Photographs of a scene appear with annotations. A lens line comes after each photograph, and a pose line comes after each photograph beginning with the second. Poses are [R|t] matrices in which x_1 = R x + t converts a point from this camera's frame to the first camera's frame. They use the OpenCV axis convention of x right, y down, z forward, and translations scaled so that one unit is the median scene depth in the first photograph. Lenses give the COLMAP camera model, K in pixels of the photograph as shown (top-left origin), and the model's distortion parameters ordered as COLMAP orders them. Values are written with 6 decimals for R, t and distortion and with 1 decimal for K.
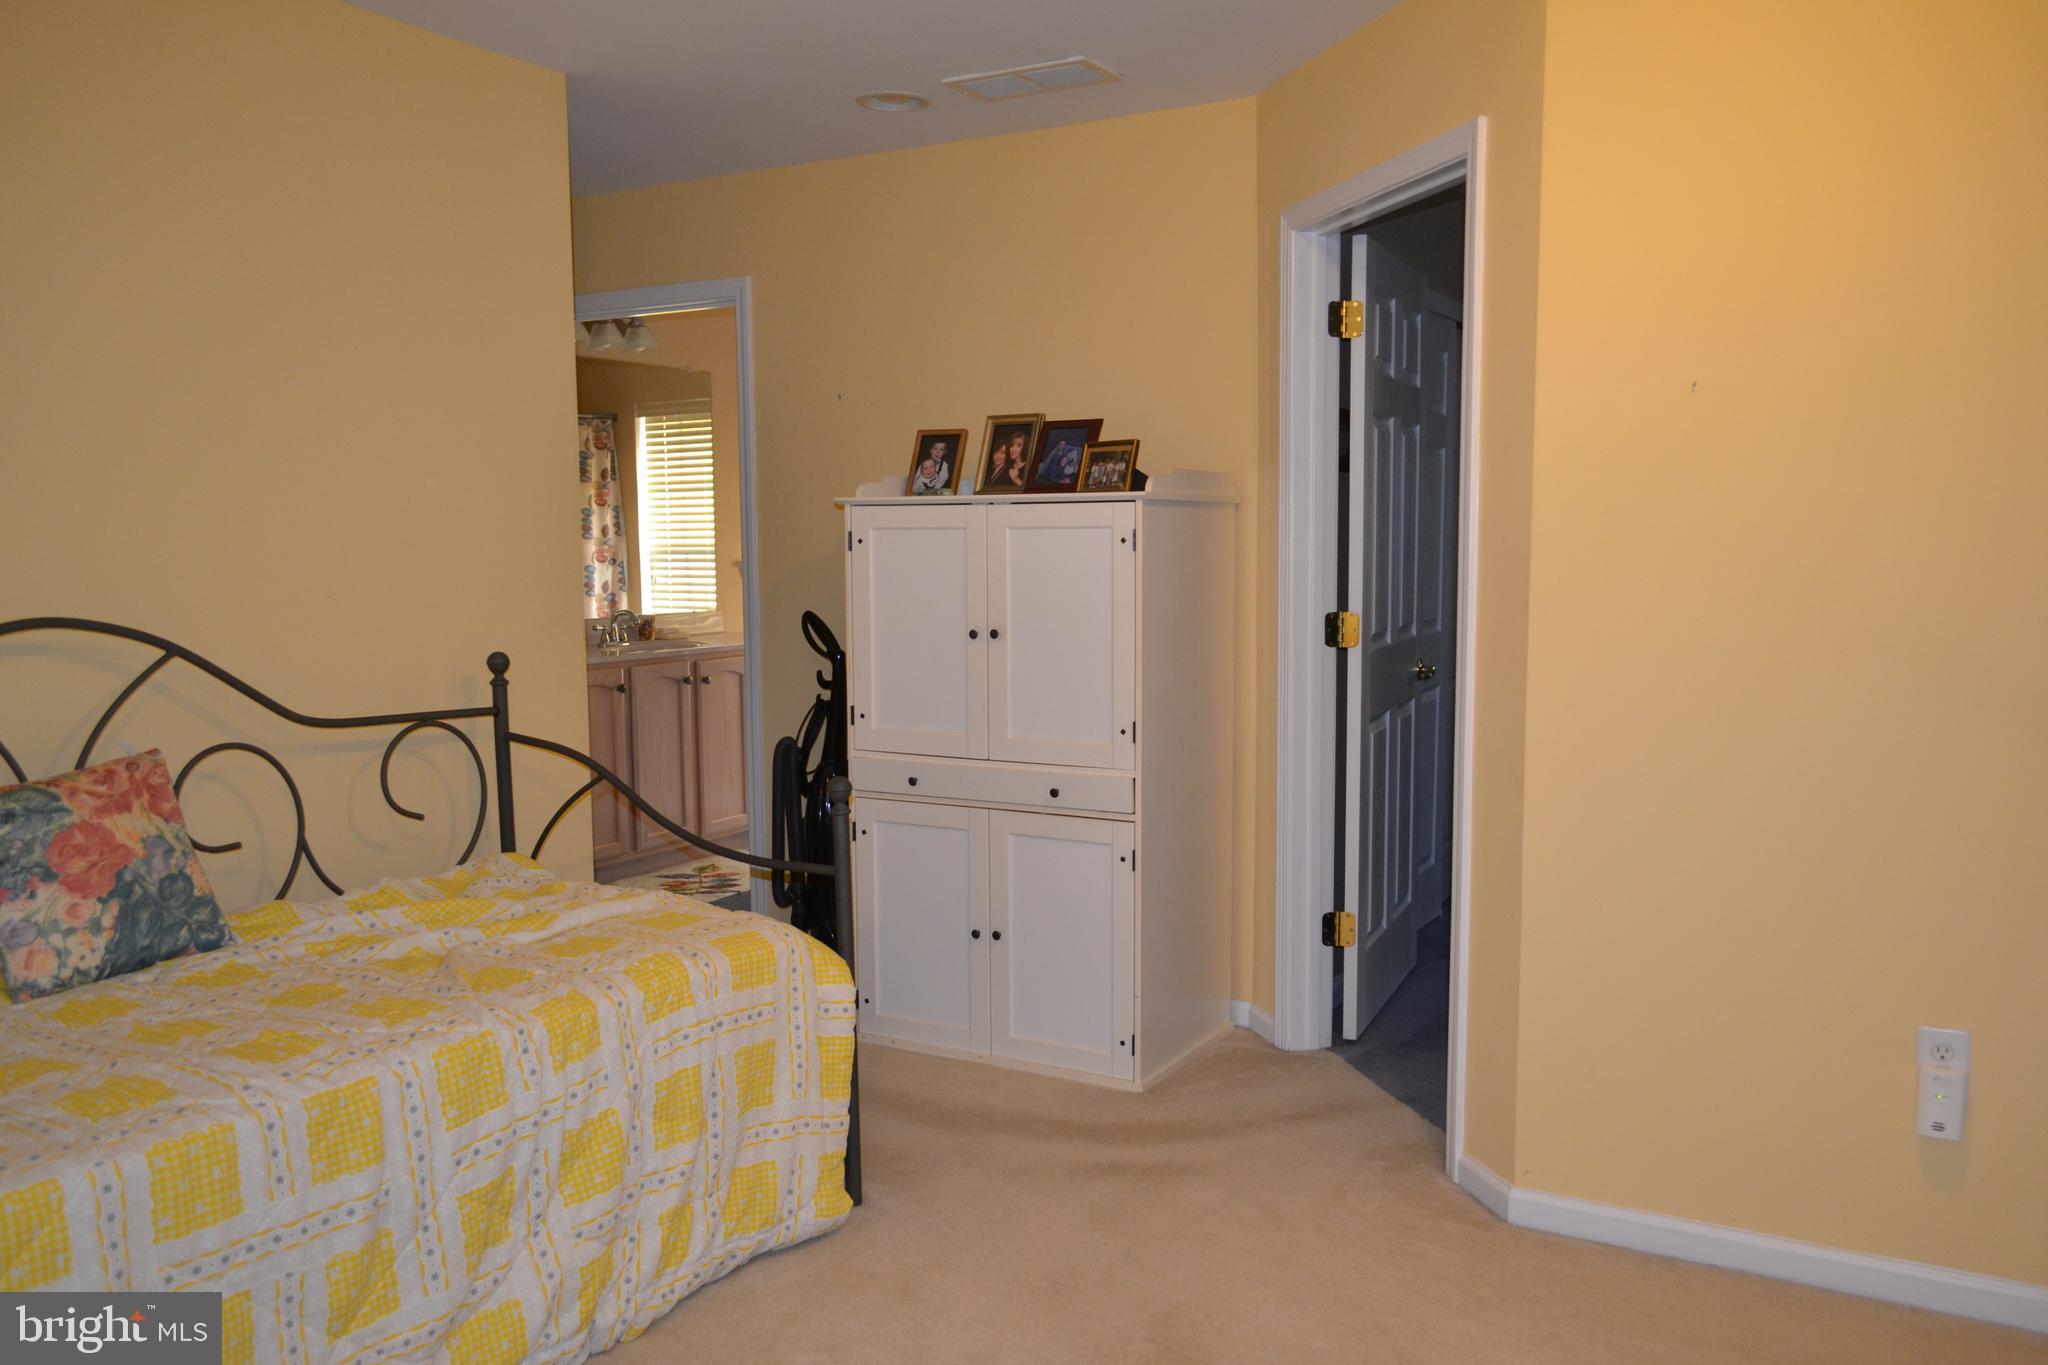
lens RADIAL K [[1621.1, 0, 1026.1], [0, 1621.1, 682.5], [0, 0, 1]] dist [-0.014179, 0.005196]
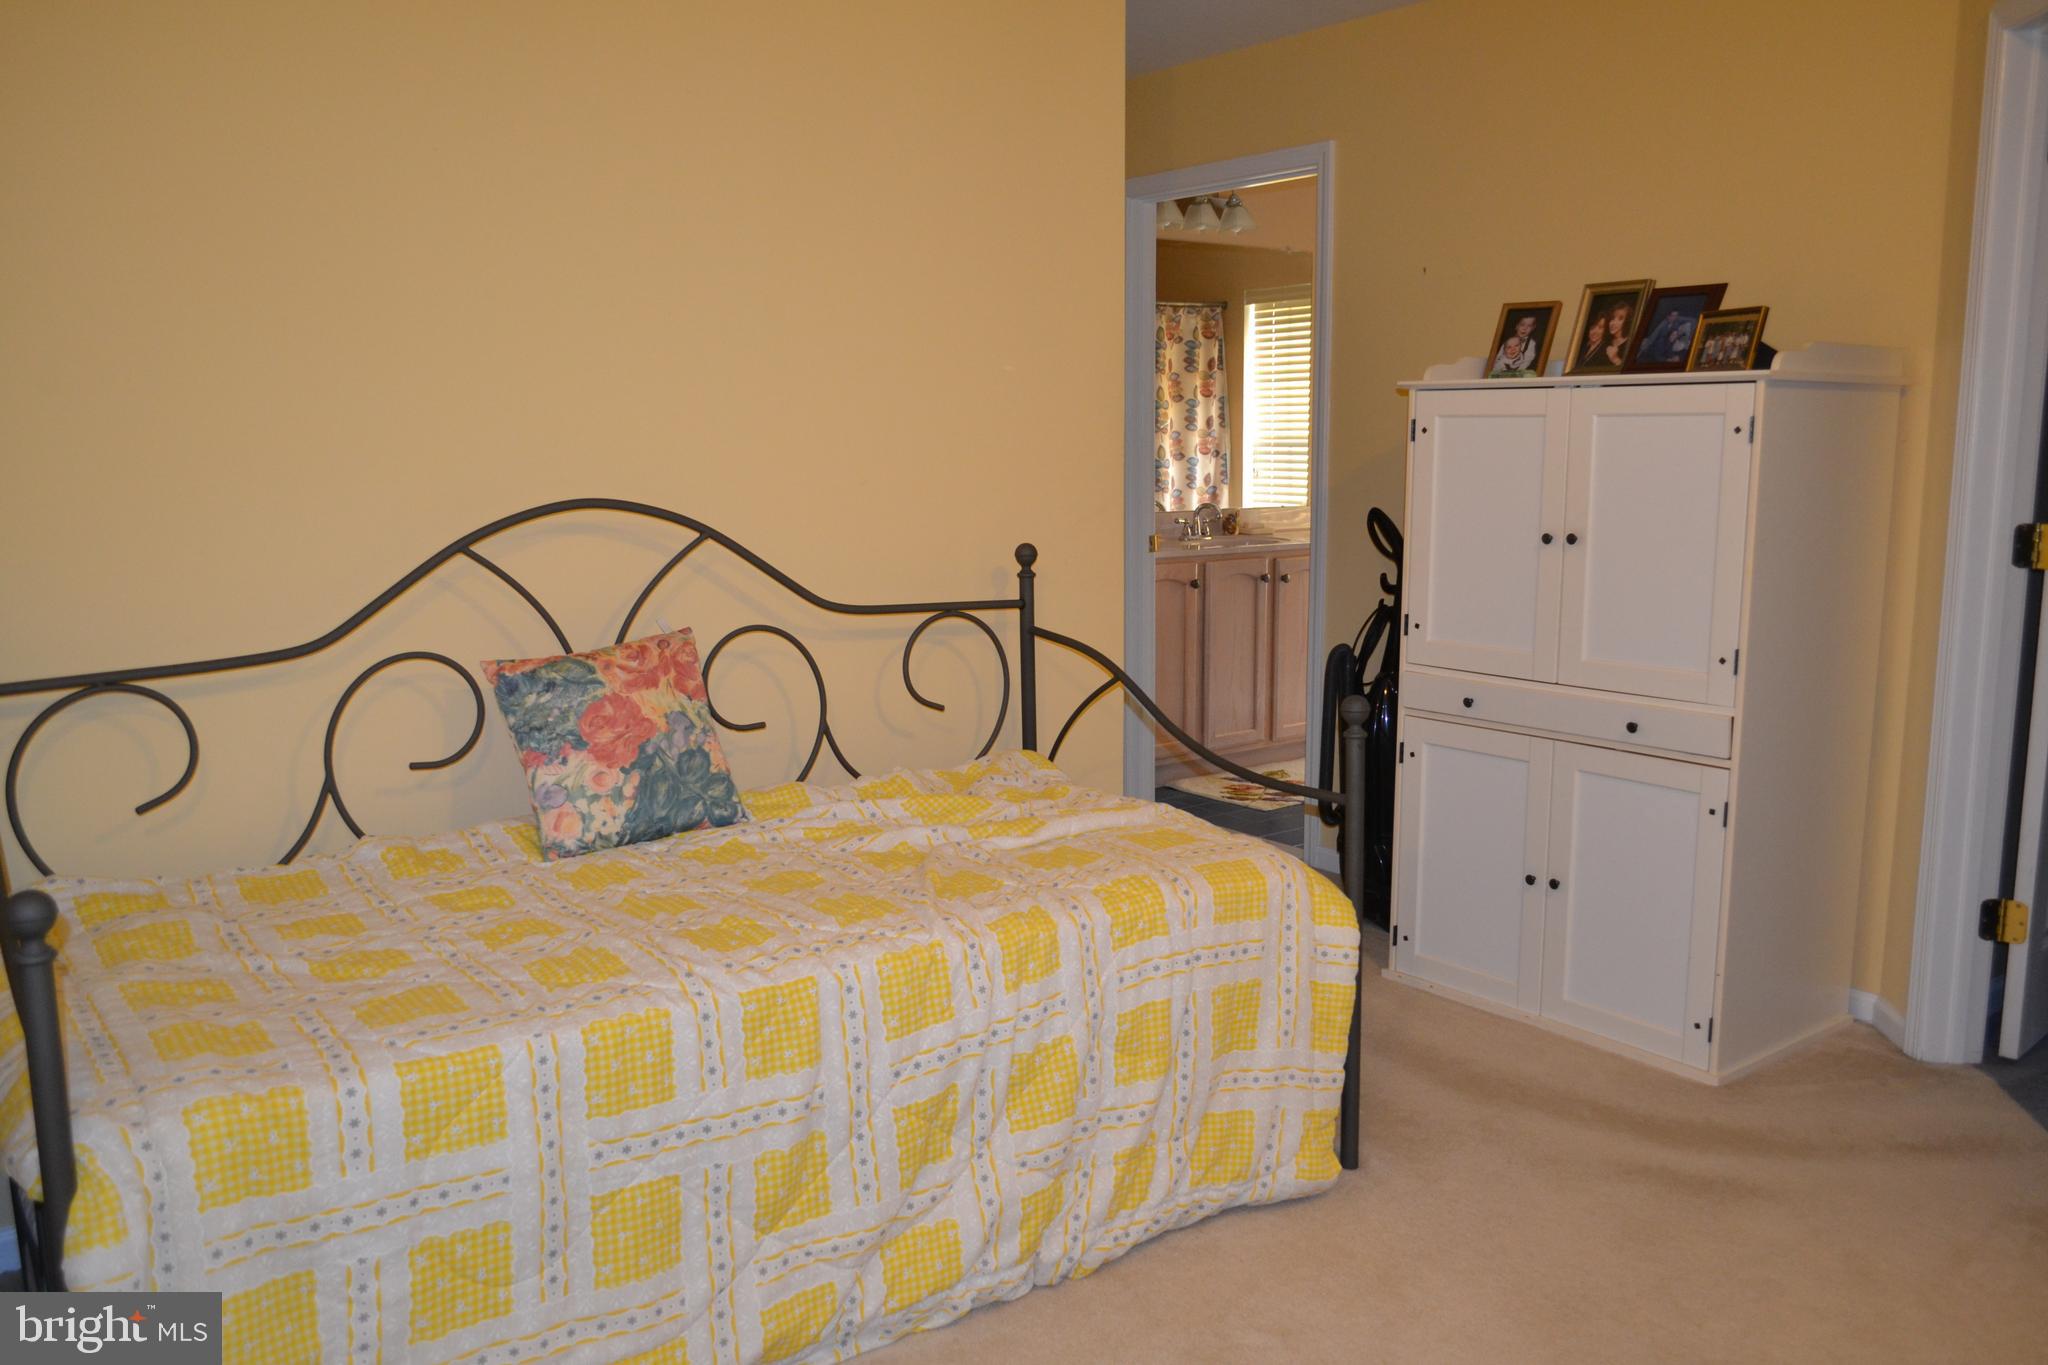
lens RADIAL K [[1621.1, 0, 1022.0], [0, 1621.1, 687.5], [0, 0, 1]] dist [-0.014179, 0.005196]
pose [[0.923750, 0.062320, -0.377891, 0.053788], [-0.036795, 0.996549, 0.074402, -0.005912], [0.381223, -0.054824, 0.922856, 0.117711]]
